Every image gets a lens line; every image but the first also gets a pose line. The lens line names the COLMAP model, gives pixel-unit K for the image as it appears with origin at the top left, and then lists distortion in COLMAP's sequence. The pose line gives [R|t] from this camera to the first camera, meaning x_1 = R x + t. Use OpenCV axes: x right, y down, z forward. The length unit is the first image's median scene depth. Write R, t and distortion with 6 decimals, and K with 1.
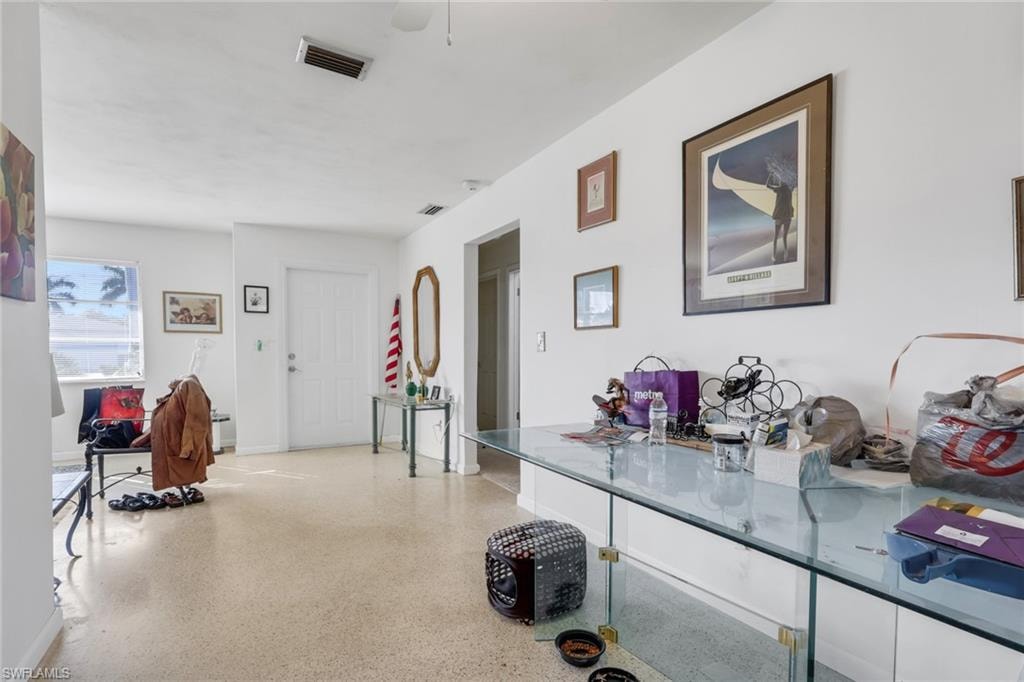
lens RADIAL K [[494.0, 0, 512.3], [0, 494.0, 370.0], [0, 0, 1]] dist [0.001589, 0.000262]
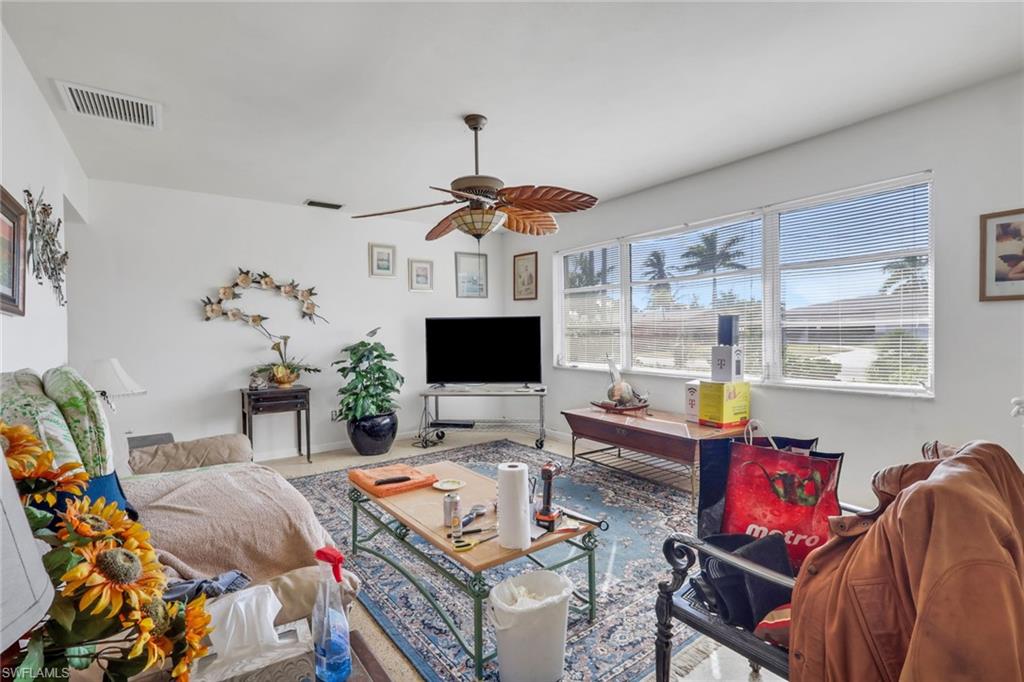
lens RADIAL K [[479.2, 0, 514.6], [0, 479.2, 340.8], [0, 0, 1]] dist [0.002312, 0.000682]
pose [[0.108222, 0.010919, -0.994067, -0.287831], [-0.024378, 0.999668, 0.008326, -0.030770], [0.993828, 0.023332, 0.108452, 0.497167]]
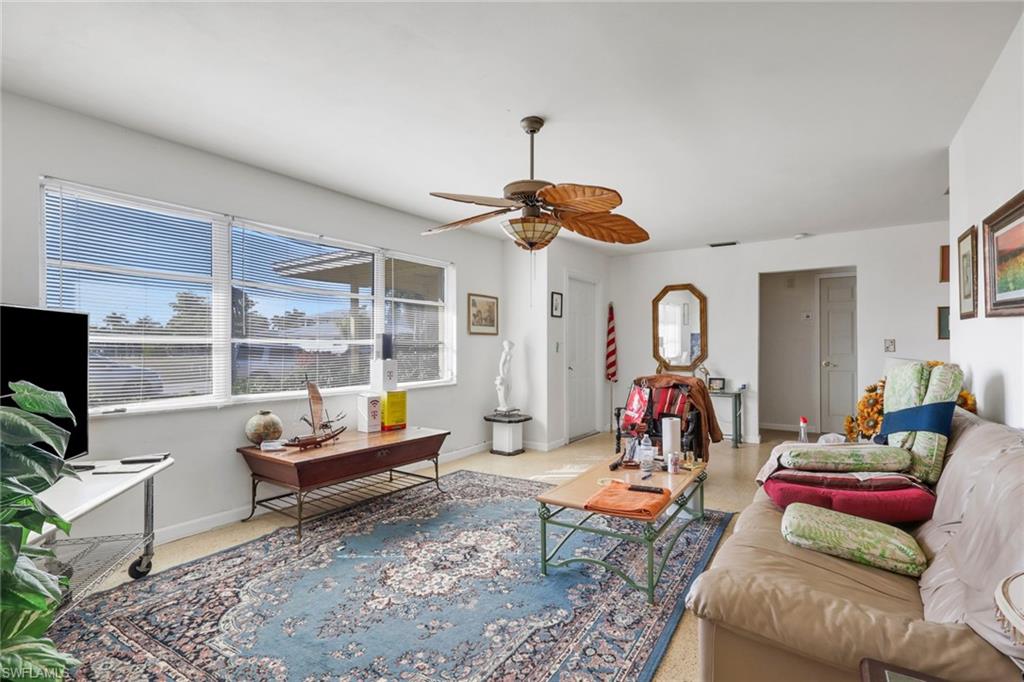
lens RADIAL K [[479.2, 0, 514.6], [0, 479.2, 340.8], [0, 0, 1]] dist [0.002312, 0.000682]
pose [[0.899778, 0.000950, 0.436346, -1.031895], [0.019685, 0.998891, -0.042767, -0.019319], [-0.435903, 0.047070, 0.898762, 0.087077]]
